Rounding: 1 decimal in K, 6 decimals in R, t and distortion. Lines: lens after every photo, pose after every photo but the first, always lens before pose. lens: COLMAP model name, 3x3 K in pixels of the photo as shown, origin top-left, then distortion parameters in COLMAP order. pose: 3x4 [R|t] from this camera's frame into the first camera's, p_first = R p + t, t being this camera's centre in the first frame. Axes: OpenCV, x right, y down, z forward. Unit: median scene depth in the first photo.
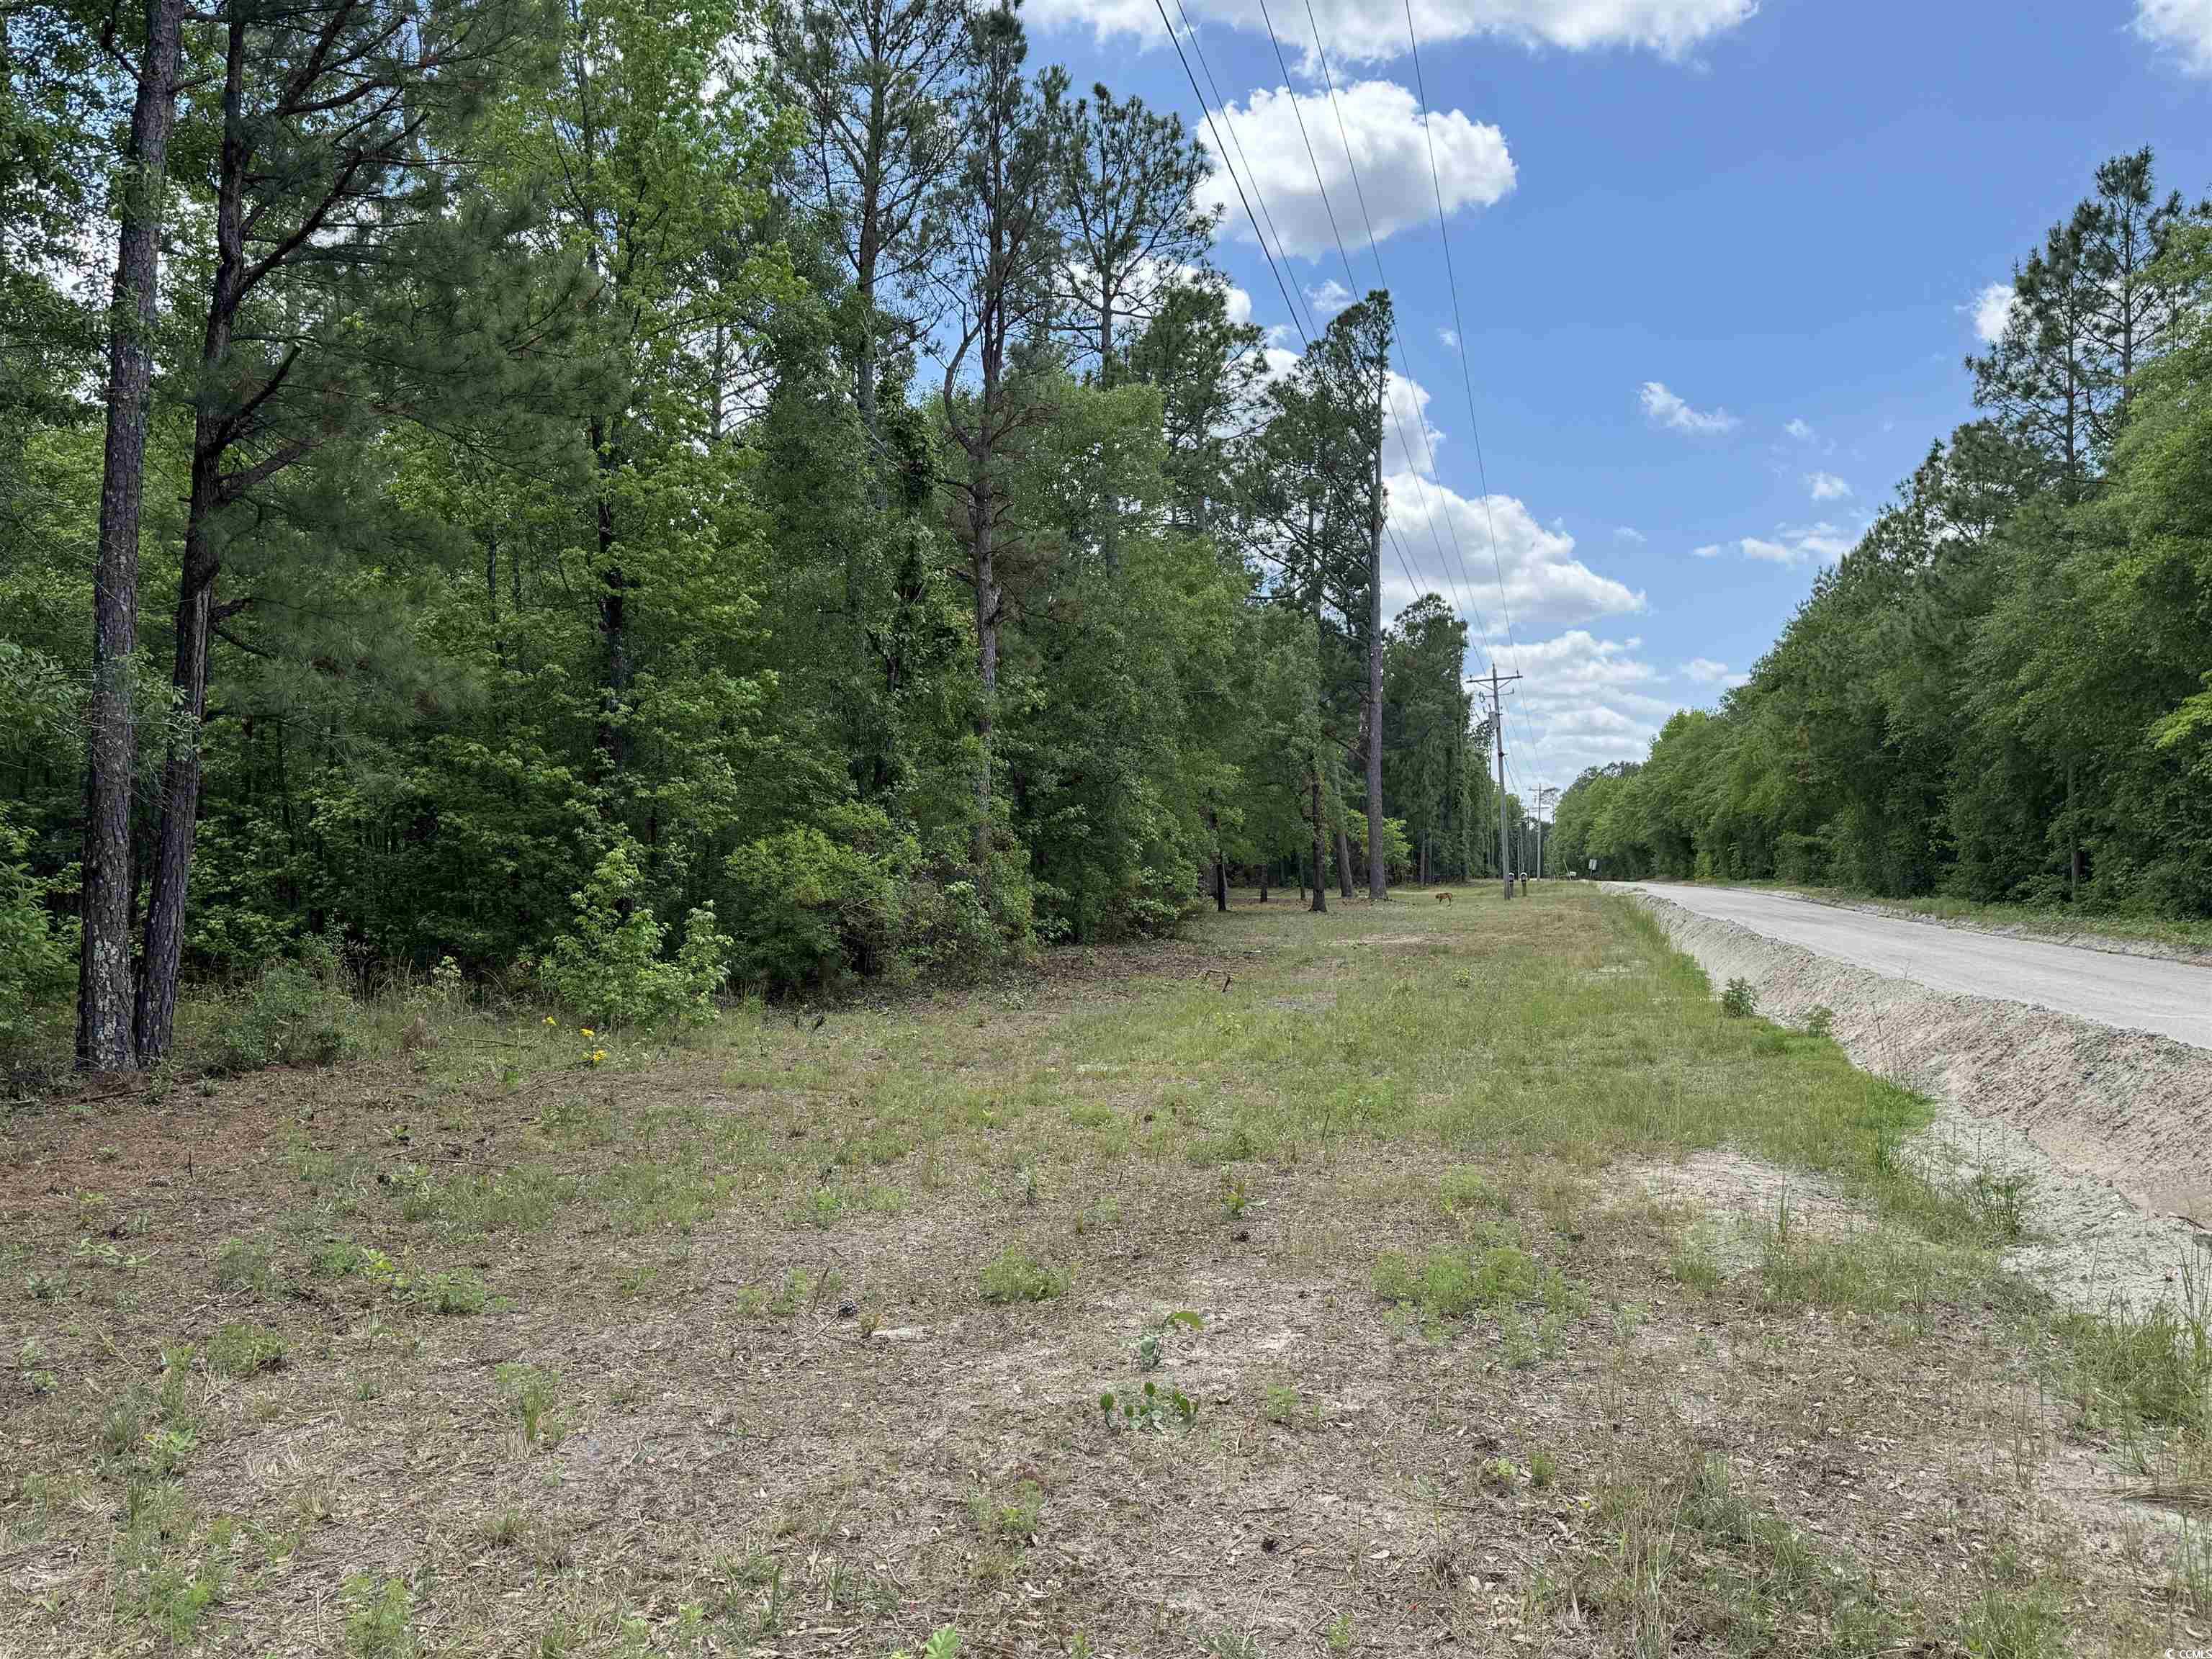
lens RADIAL K [[1775.5, 0, 1115.0], [0, 1775.5, 838.2], [0, 0, 1]] dist [0.013224, -0.000091]
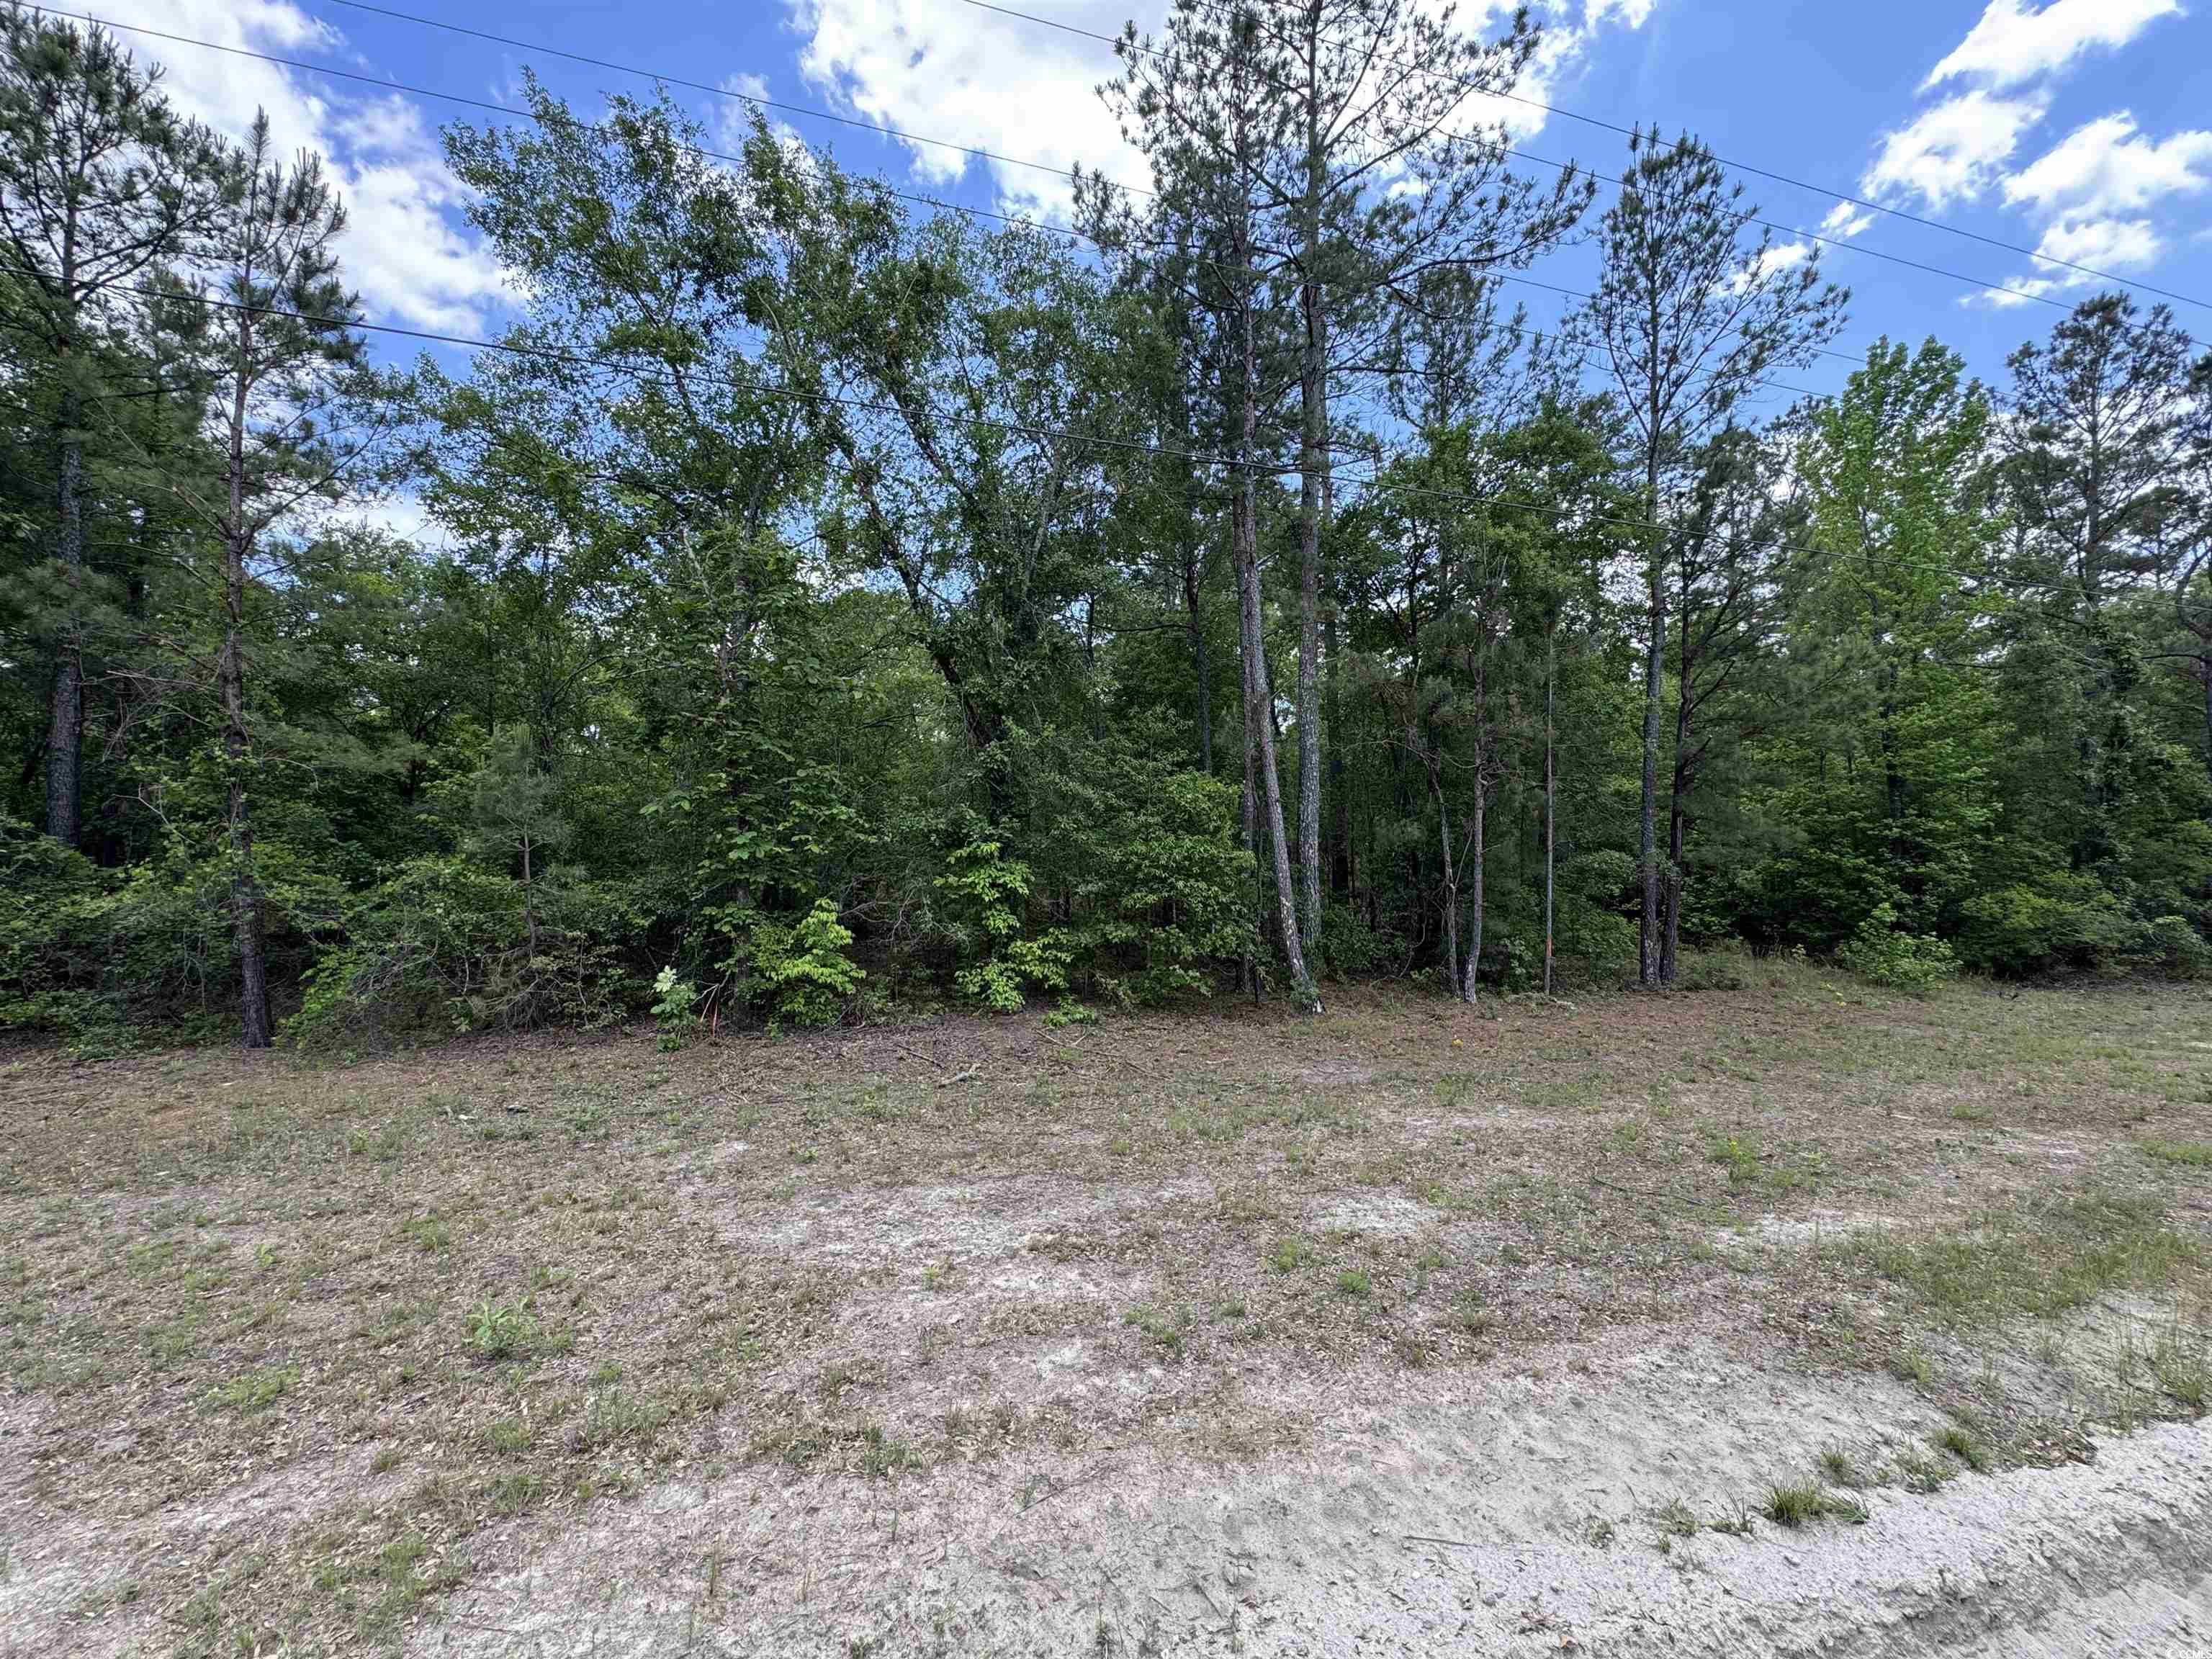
lens RADIAL K [[892.1, 0, 1127.3], [0, 892.1, 834.1], [0, 0, 1]] dist [0.003335, 0.000167]
pose [[0.500967, -0.025357, -0.865095, 0.180677], [0.022131, 0.999619, -0.016485, -0.071030], [0.865183, -0.010887, 0.501337, -0.308414]]
